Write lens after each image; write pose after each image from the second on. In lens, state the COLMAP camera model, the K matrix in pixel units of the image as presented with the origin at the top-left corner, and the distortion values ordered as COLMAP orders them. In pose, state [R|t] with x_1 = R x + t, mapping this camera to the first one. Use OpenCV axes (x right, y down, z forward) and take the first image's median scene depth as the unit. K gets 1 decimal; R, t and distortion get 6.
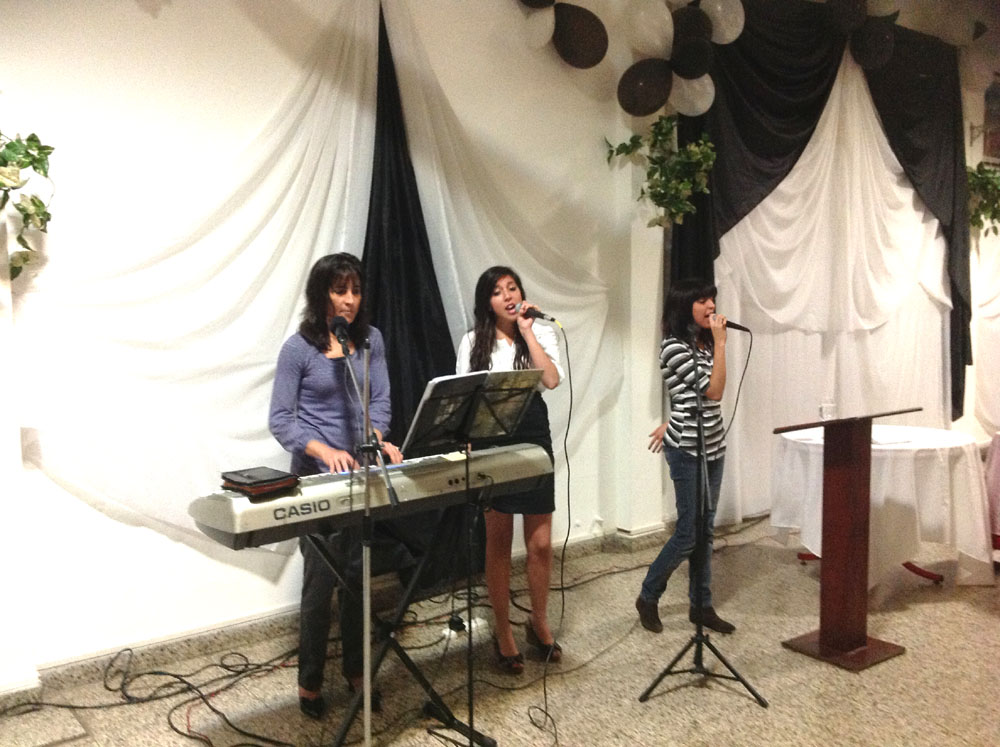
lens RADIAL K [[912.5, 0, 496.7], [0, 912.5, 375.1], [0, 0, 1]] dist [0.055339, 0.000000]
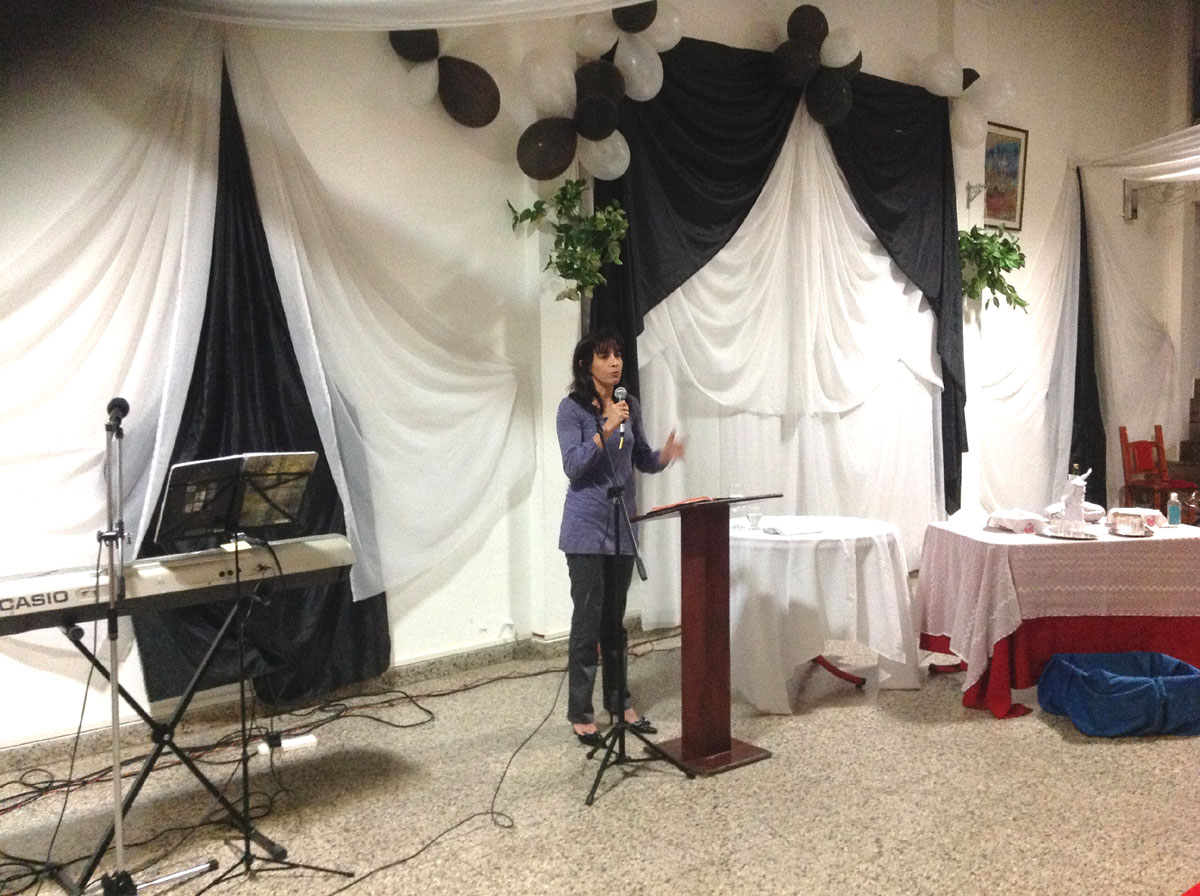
lens RADIAL K [[1095.0, 0, 599.4], [0, 1095.0, 453.3], [0, 0, 1]] dist [0.055339, 0.000000]
pose [[0.999921, -0.004061, 0.011870, 0.197619], [0.004229, 0.999890, -0.014192, 0.006213], [-0.011811, 0.014241, 0.999829, -0.091983]]
